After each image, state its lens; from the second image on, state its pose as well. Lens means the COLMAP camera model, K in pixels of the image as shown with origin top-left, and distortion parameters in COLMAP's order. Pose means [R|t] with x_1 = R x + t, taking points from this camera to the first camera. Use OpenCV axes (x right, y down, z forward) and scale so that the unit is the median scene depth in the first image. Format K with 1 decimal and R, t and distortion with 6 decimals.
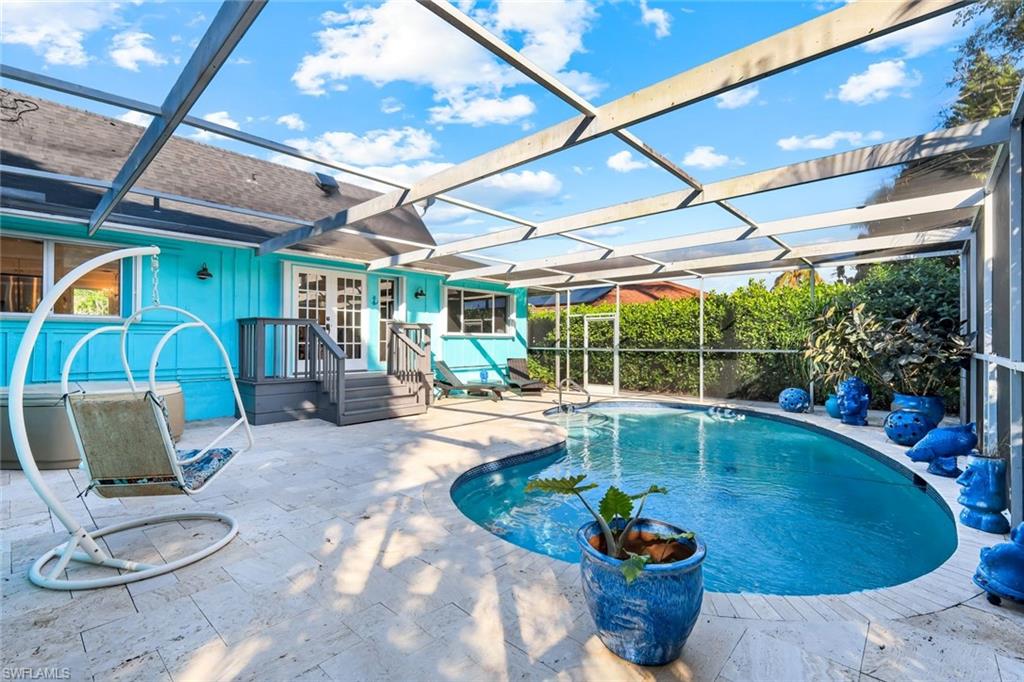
lens RADIAL K [[451.0, 0, 516.2], [0, 451.0, 340.4], [0, 0, 1]] dist [0.013674, -0.000048]
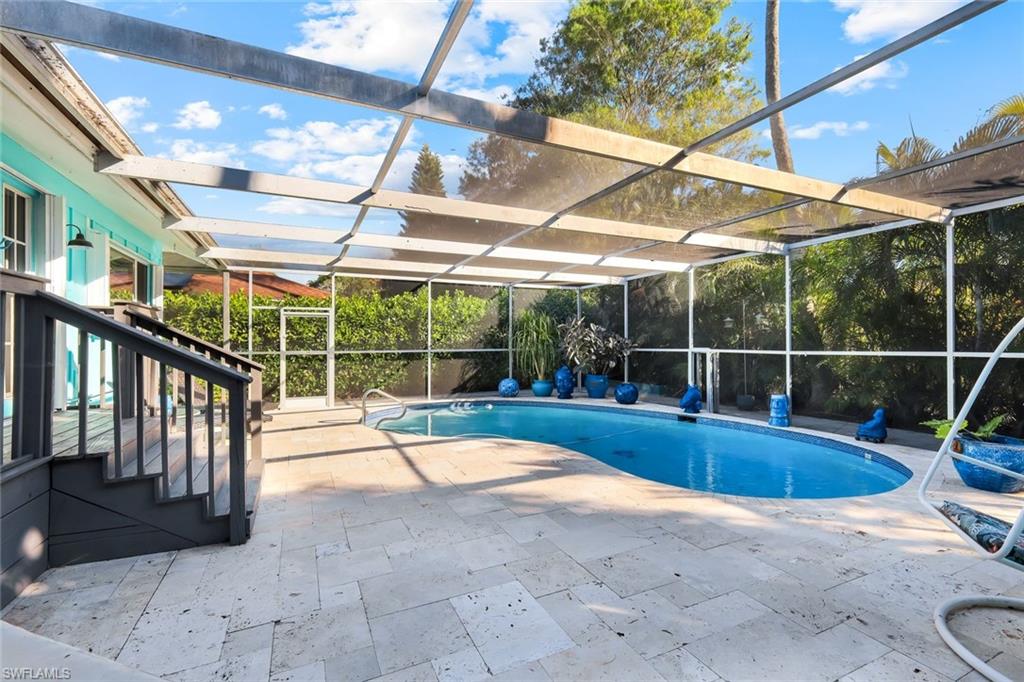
lens RADIAL K [[451.0, 0, 512.1], [0, 451.0, 339.2], [0, 0, 1]] dist [0.013674, -0.000048]
pose [[0.391891, 0.004076, 0.920002, -1.043429], [-0.000457, 0.999991, -0.004236, -0.002298], [-0.920011, 0.001239, 0.391890, 0.915686]]
